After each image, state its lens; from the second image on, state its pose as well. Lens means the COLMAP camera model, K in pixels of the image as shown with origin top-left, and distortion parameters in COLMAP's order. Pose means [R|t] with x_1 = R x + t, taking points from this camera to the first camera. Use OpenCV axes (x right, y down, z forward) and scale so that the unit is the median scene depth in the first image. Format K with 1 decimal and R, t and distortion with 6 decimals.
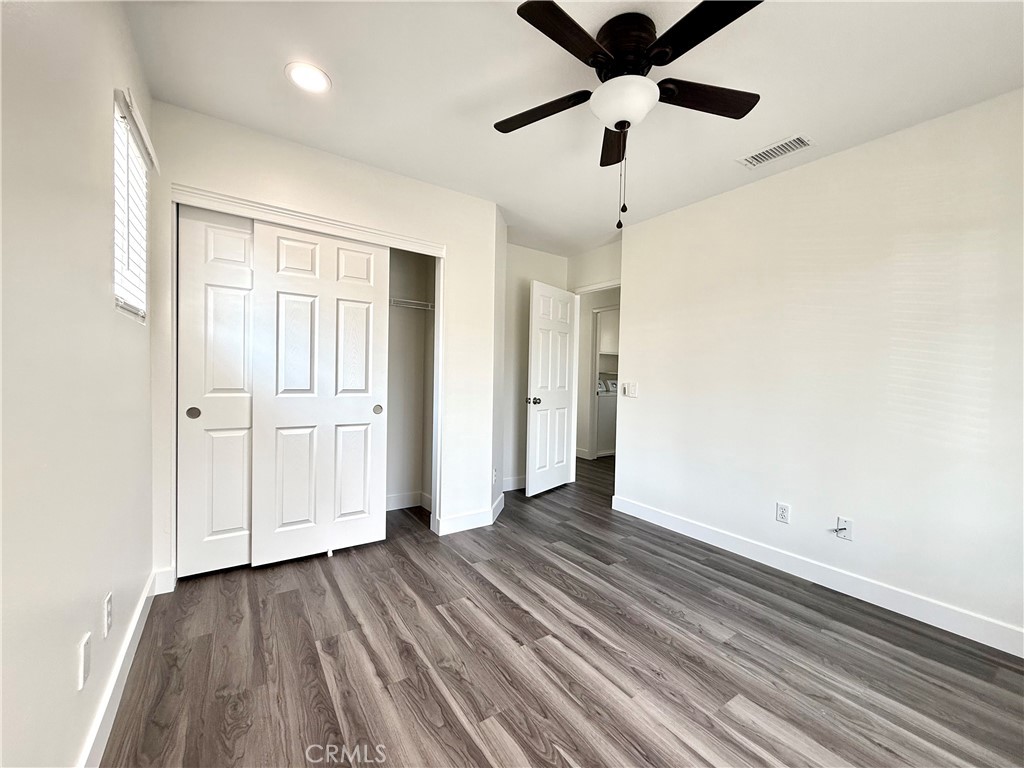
lens RADIAL K [[408.8, 0, 508.5], [0, 408.8, 385.2], [0, 0, 1]] dist [-0.001025, 0.000274]
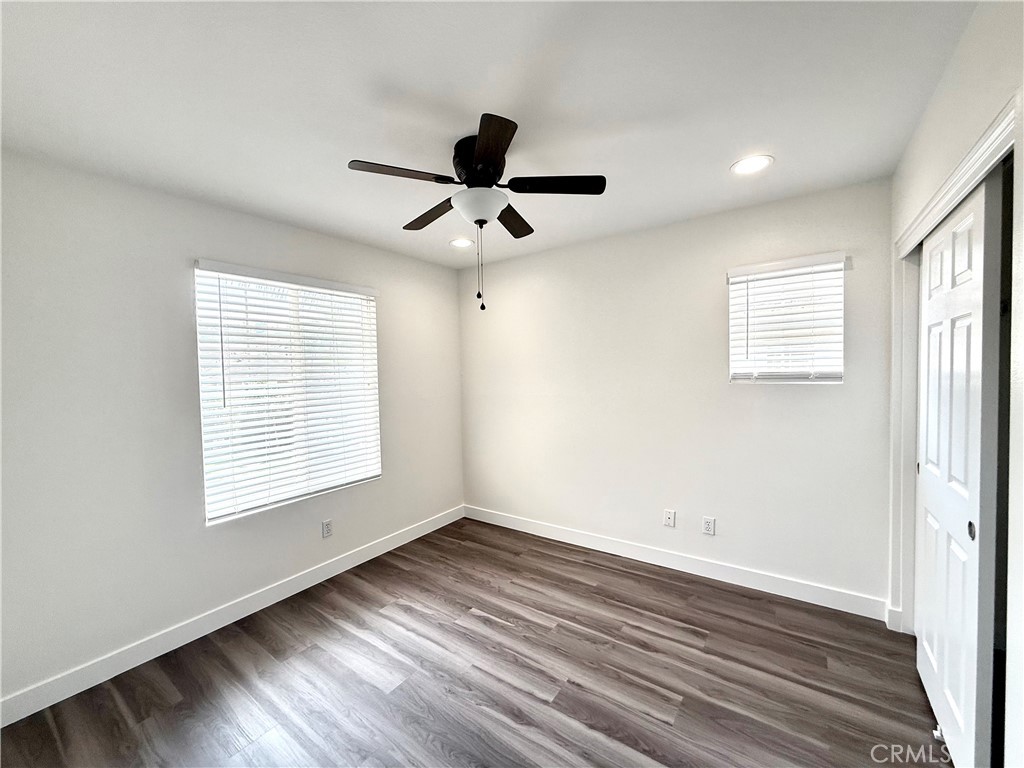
lens RADIAL K [[408.8, 0, 508.5], [0, 408.8, 385.2], [0, 0, 1]] dist [-0.001025, 0.000274]
pose [[-0.937996, 0.009669, -0.346512, 0.563890], [-0.007228, 0.998848, 0.047439, -0.207083], [0.346571, 0.047002, -0.936845, 1.966677]]
